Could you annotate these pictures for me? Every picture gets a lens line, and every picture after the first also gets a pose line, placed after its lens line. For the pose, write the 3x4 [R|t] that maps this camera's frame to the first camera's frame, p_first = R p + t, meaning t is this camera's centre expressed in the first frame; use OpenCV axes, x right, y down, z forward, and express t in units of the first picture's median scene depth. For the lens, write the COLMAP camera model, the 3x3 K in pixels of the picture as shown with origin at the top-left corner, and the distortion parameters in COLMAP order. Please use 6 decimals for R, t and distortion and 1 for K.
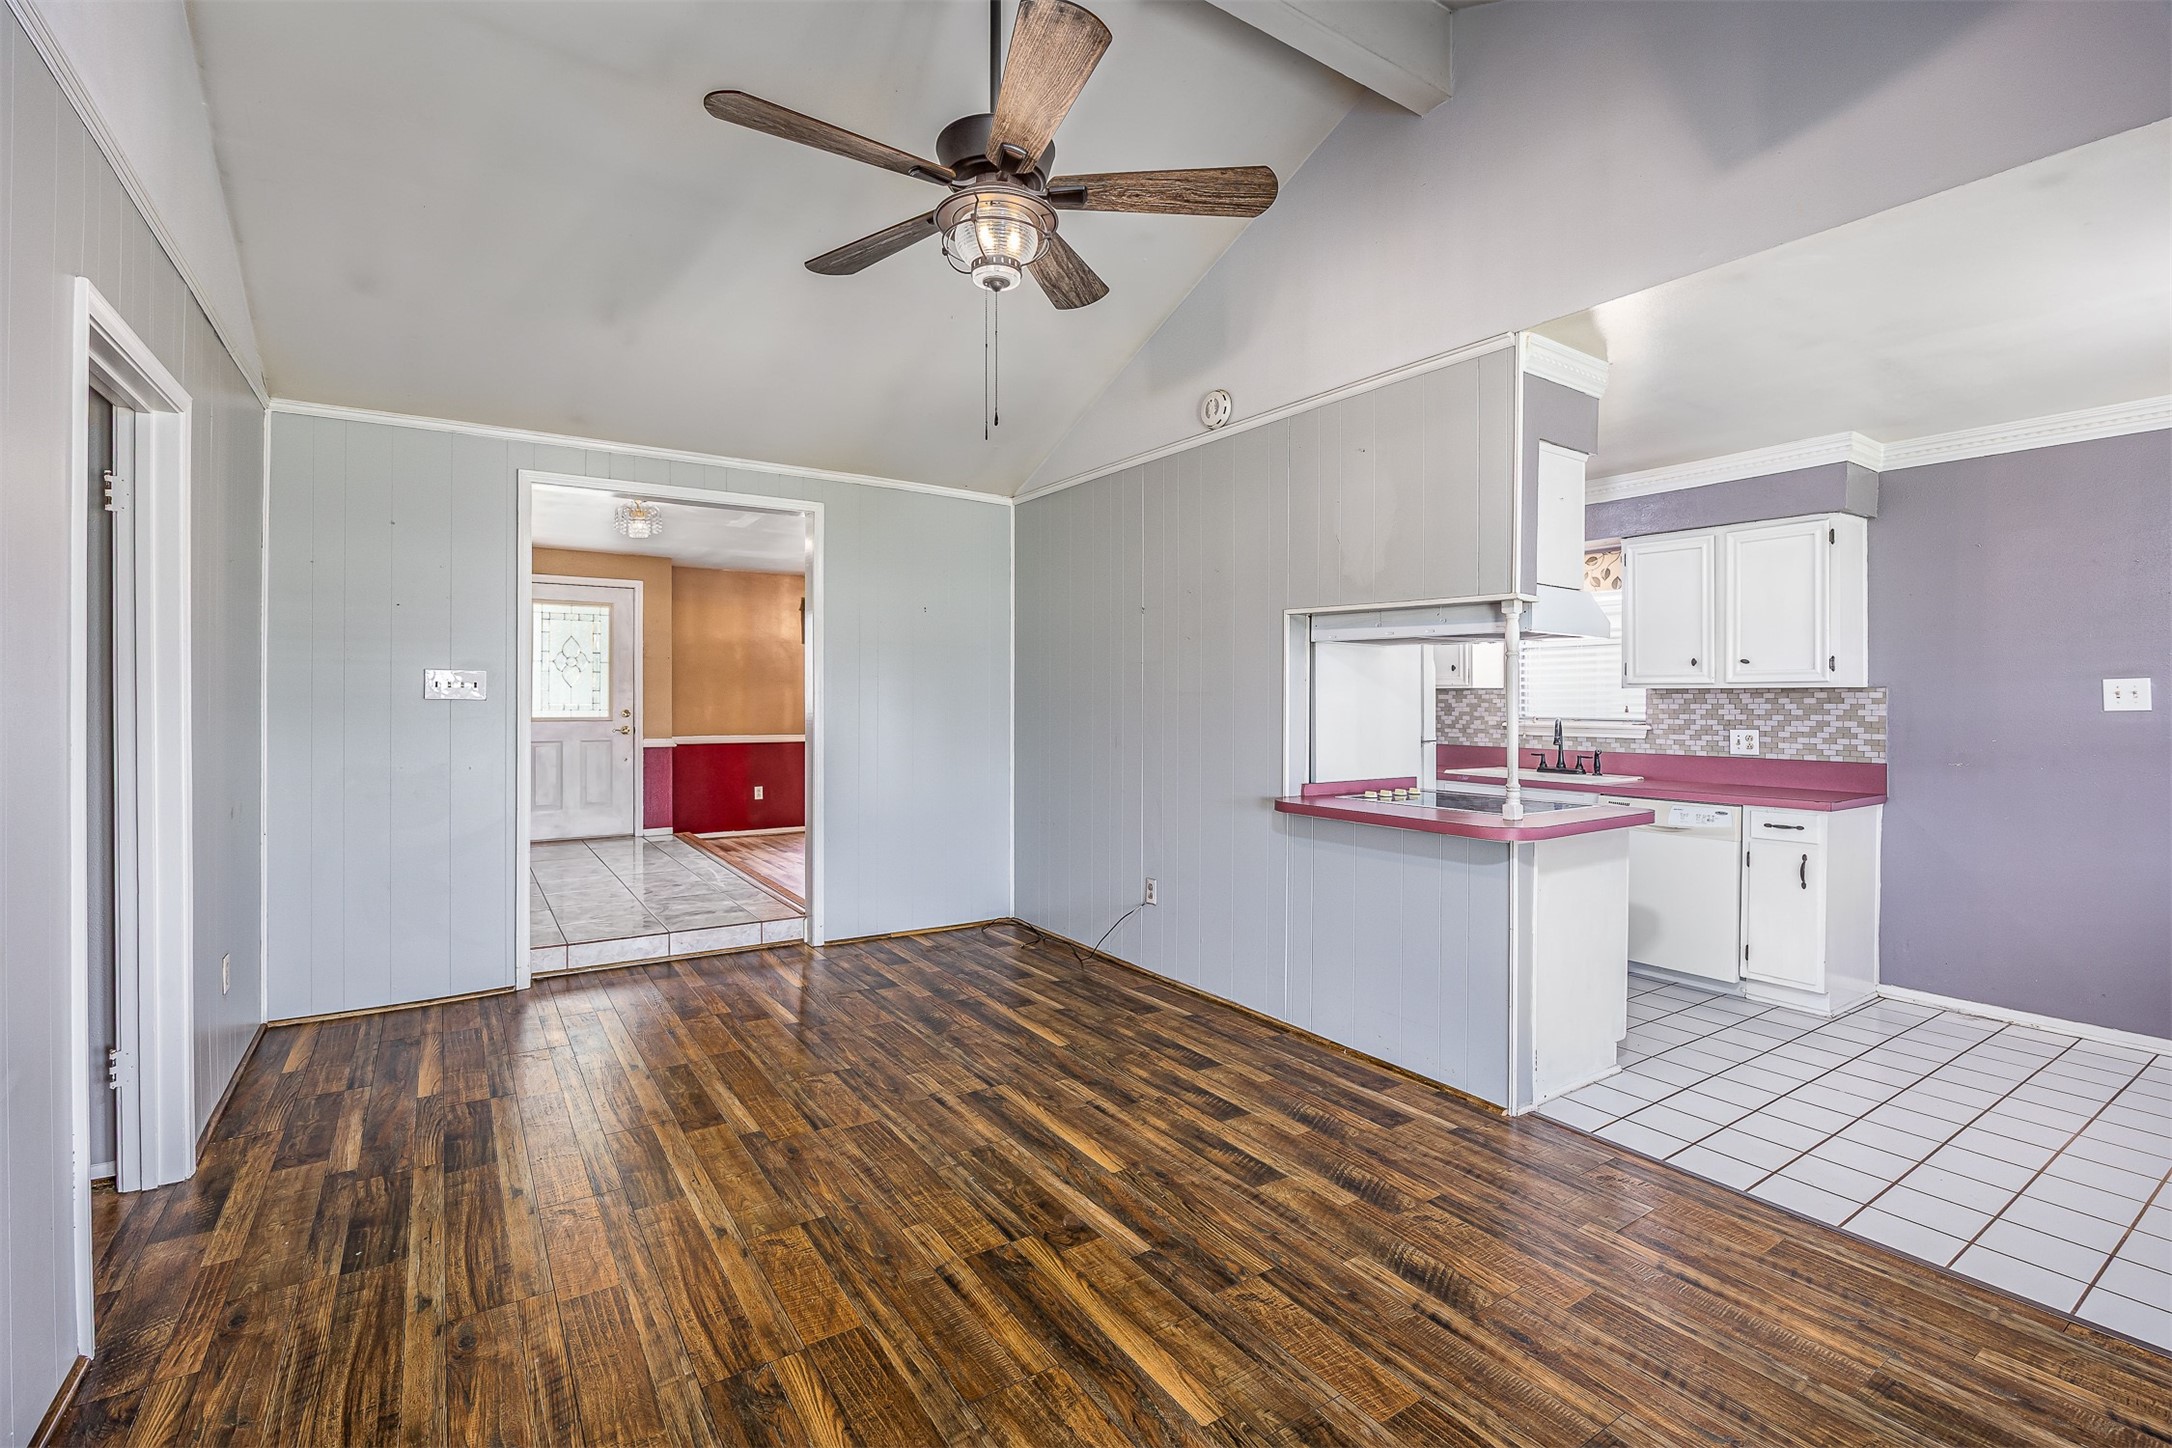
lens RADIAL K [[964.3, 0, 1085.5], [0, 964.3, 700.8], [0, 0, 1]] dist [-0.015116, 0.001753]
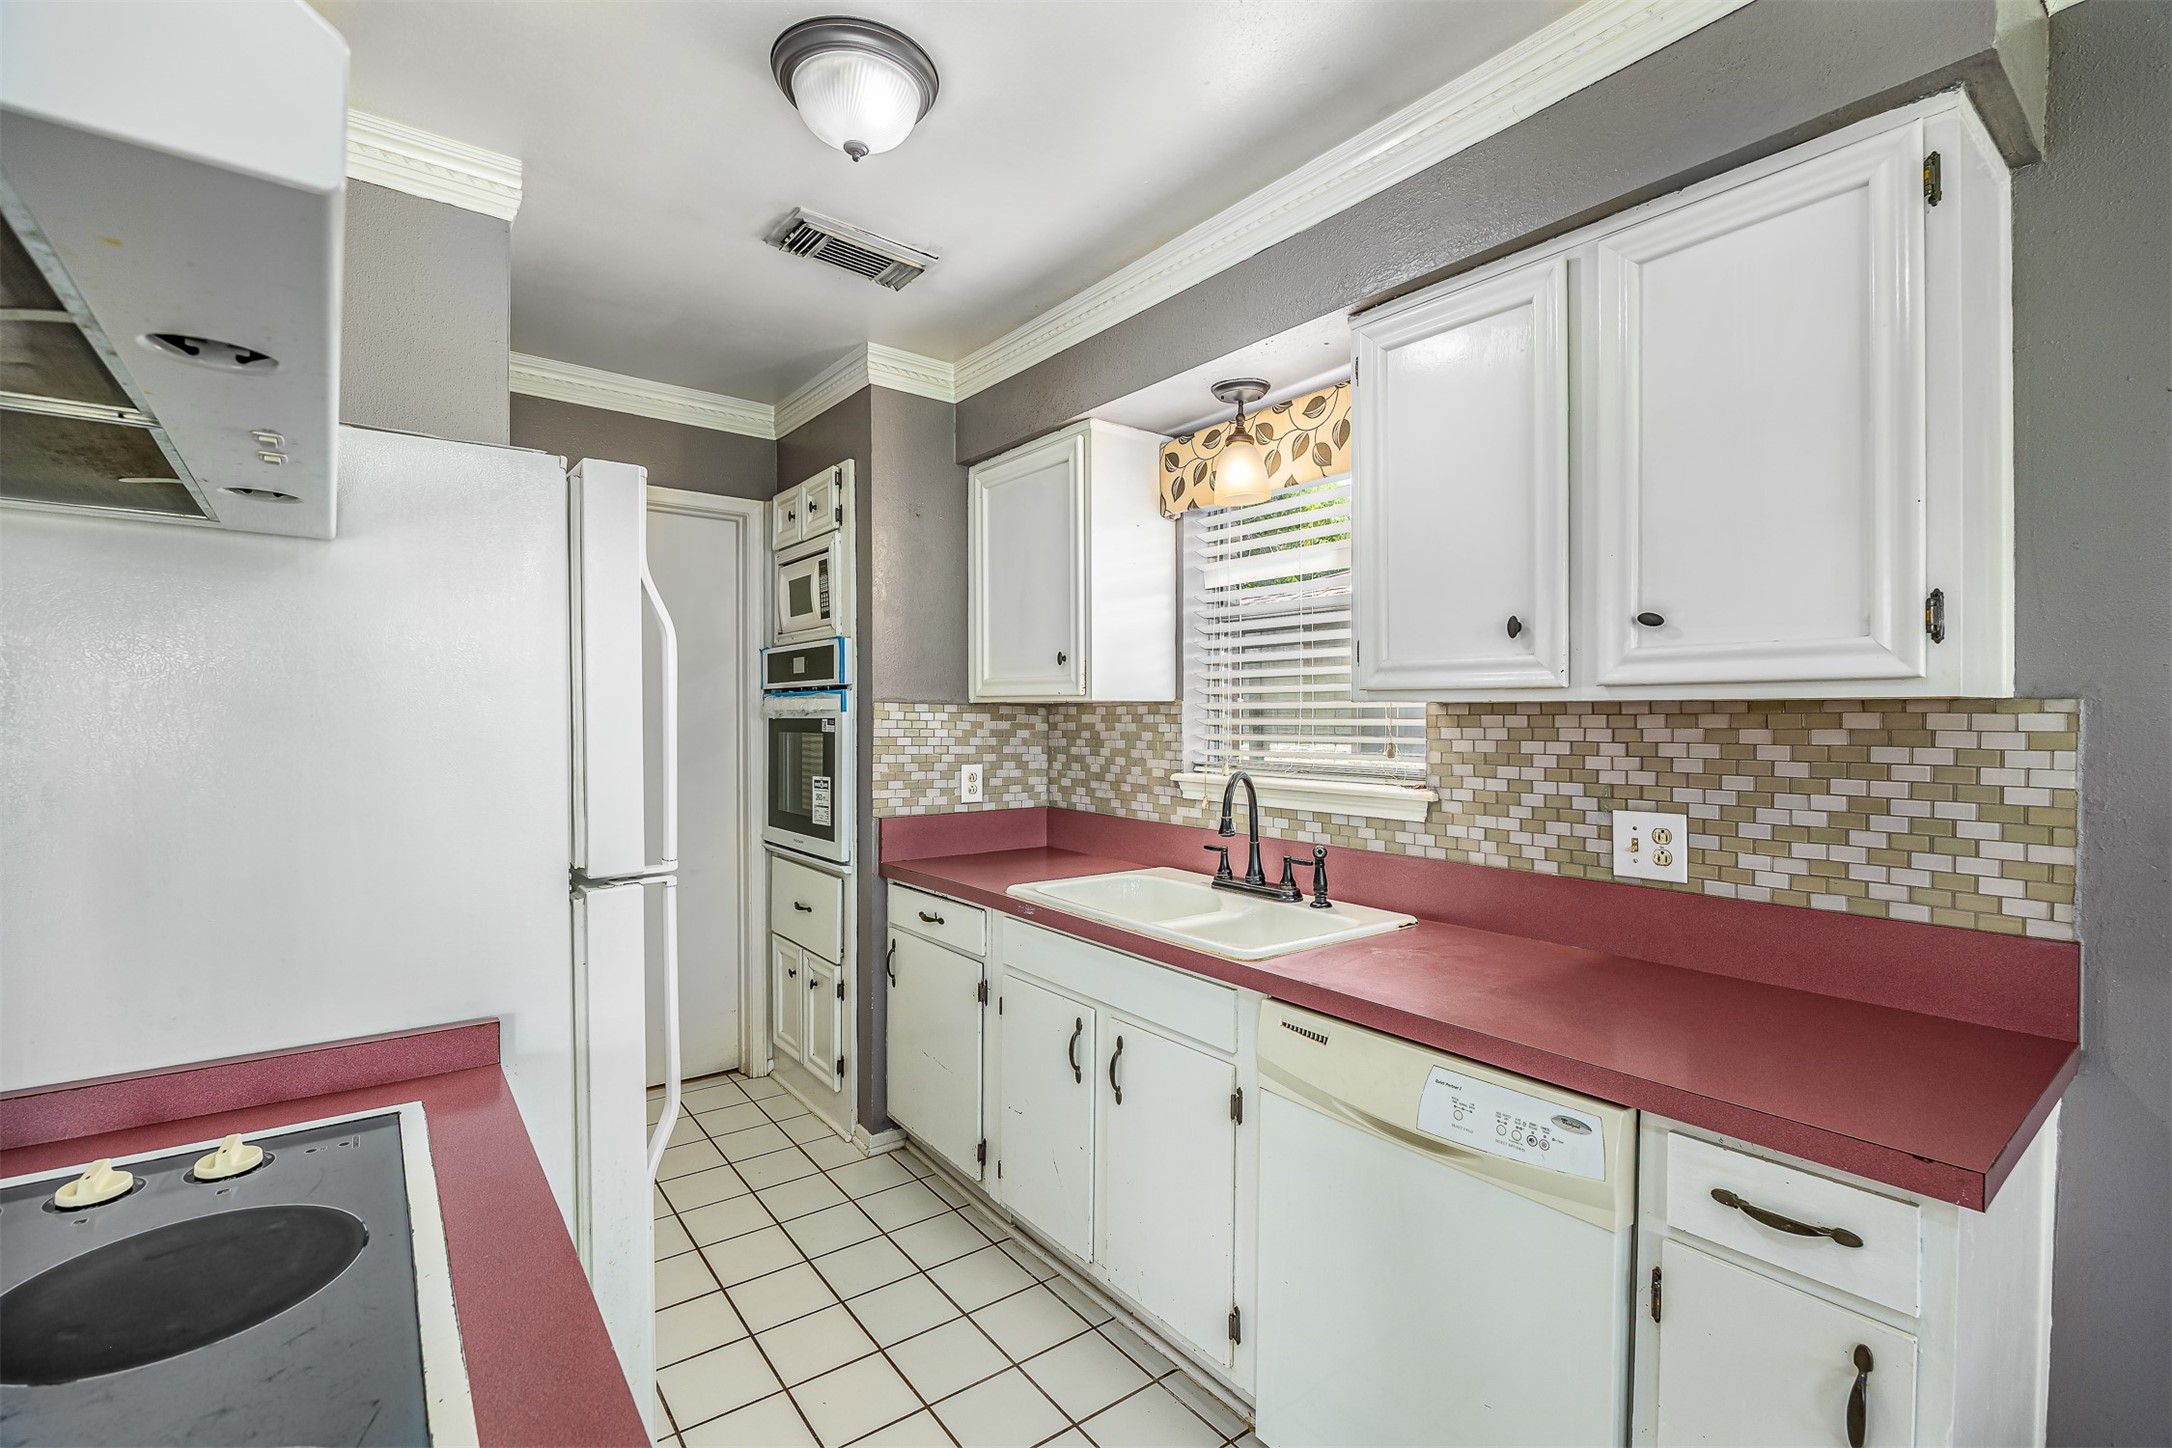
lens RADIAL K [[964.3, 0, 1079.9], [0, 964.3, 715.6], [0, 0, 1]] dist [-0.015116, 0.001753]
pose [[0.998370, -0.000553, 0.057073, 0.561939], [0.000557, 1.000000, -0.000051, -0.010016], [-0.057073, 0.000083, 0.998370, 0.807518]]
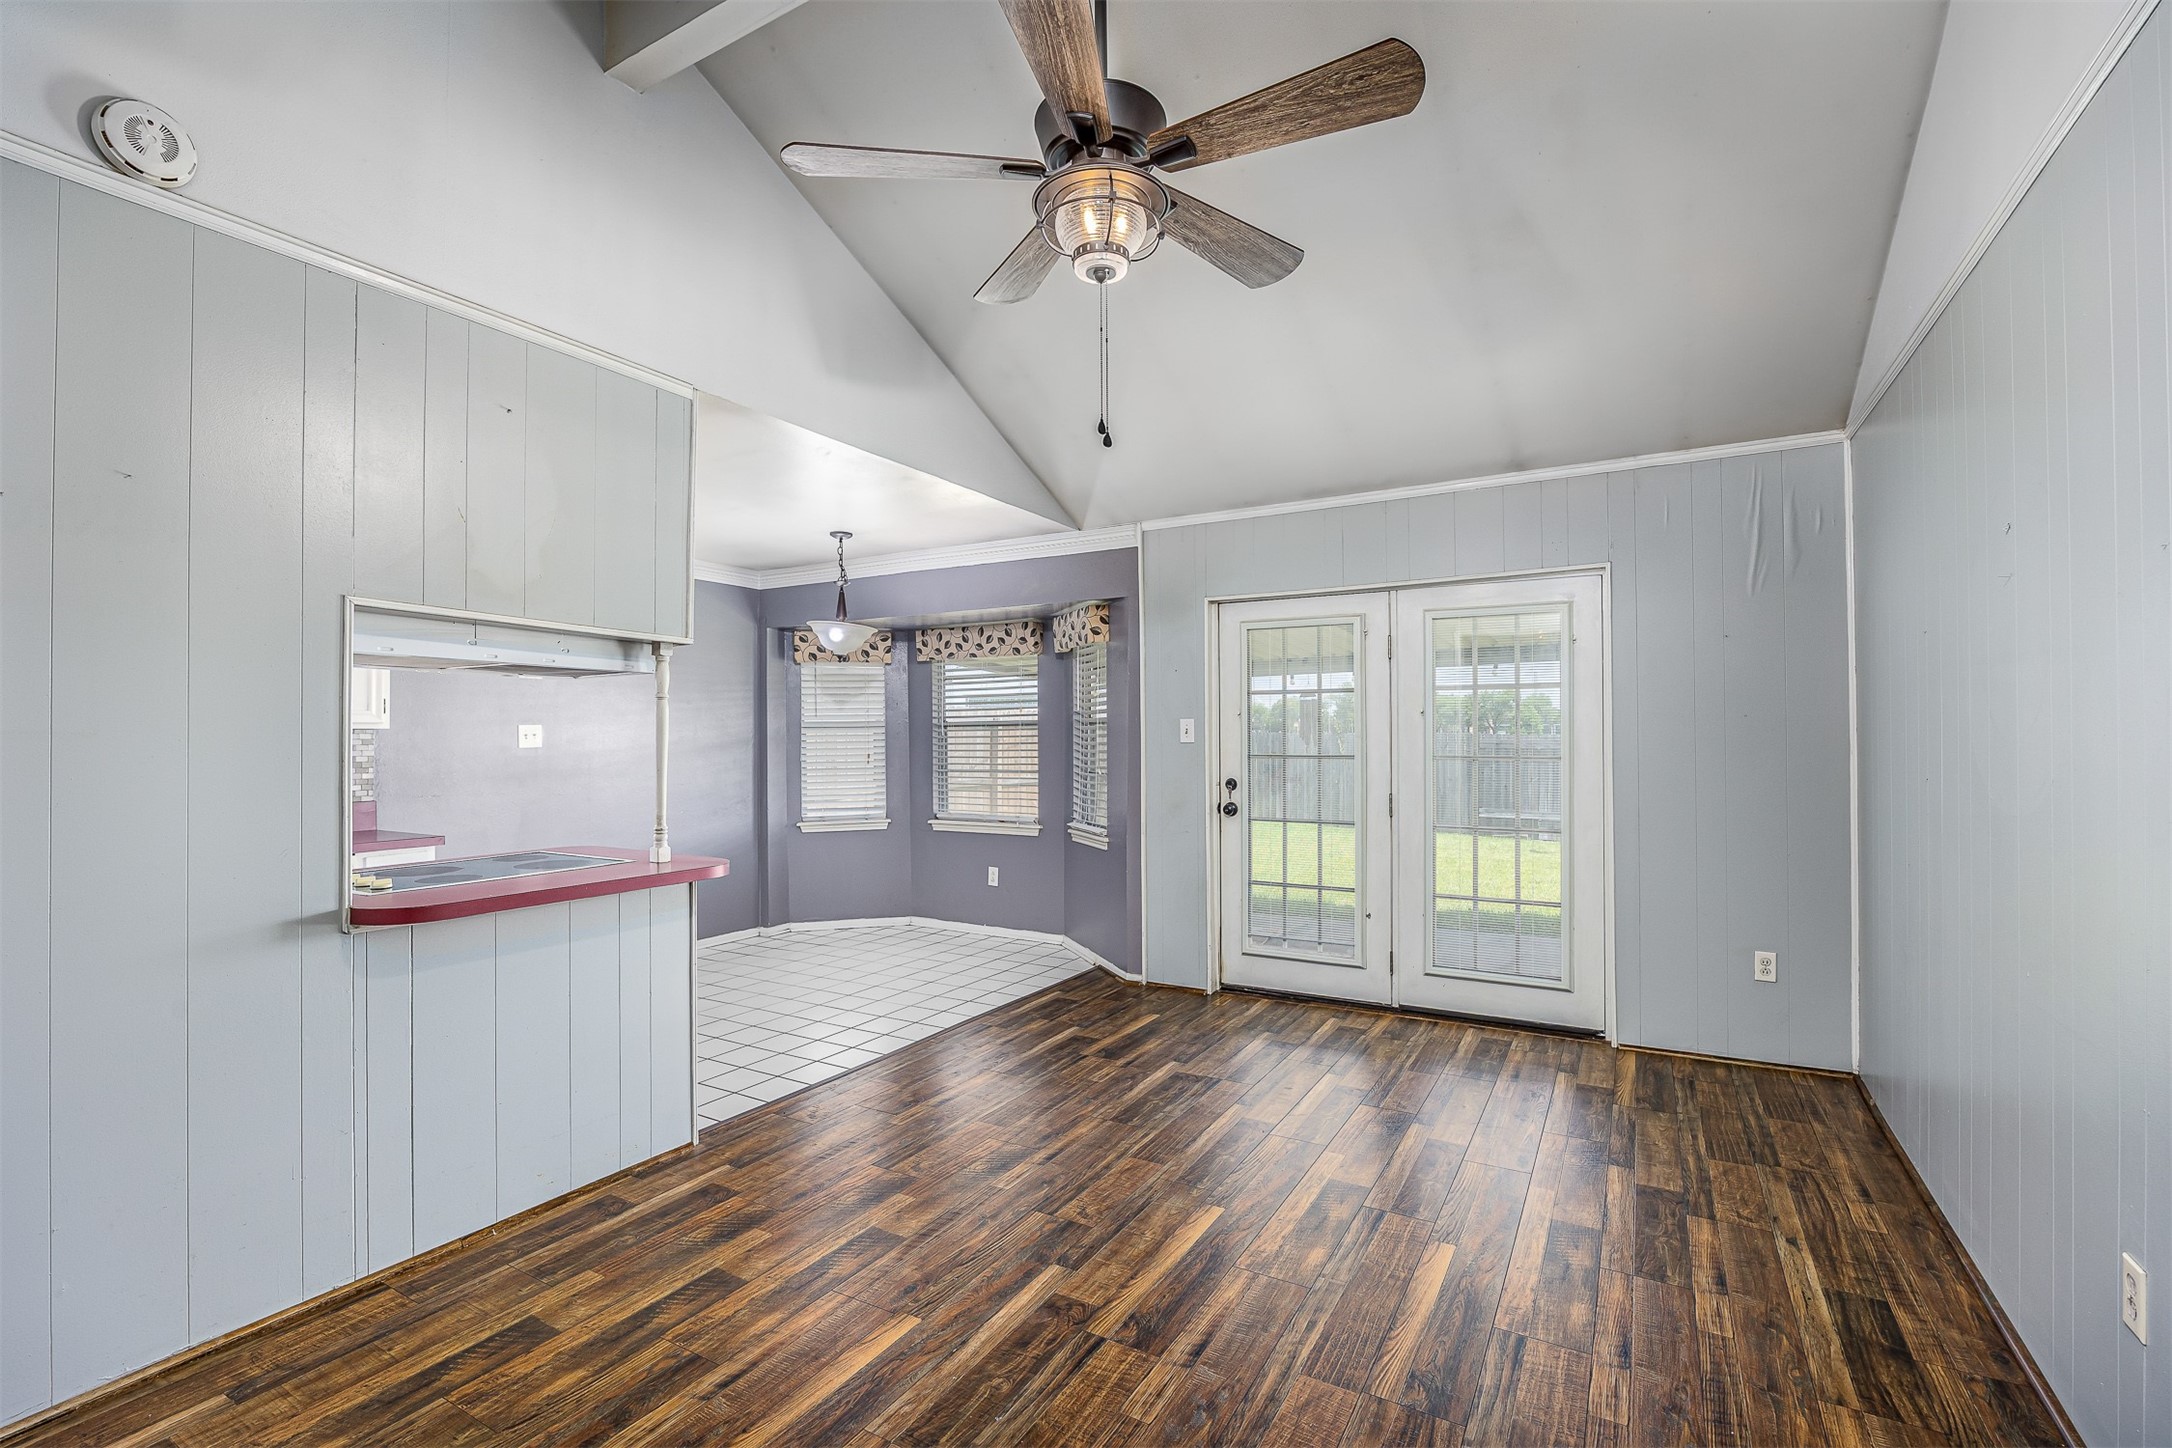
lens RADIAL K [[964.3, 0, 1097.6], [0, 964.3, 728.4], [0, 0, 1]] dist [-0.015116, 0.001753]
pose [[-0.448696, 0.006213, 0.893663, -0.548619], [0.000284, 0.999977, -0.006810, -0.008071], [-0.893684, -0.002802, -0.448687, 0.870736]]
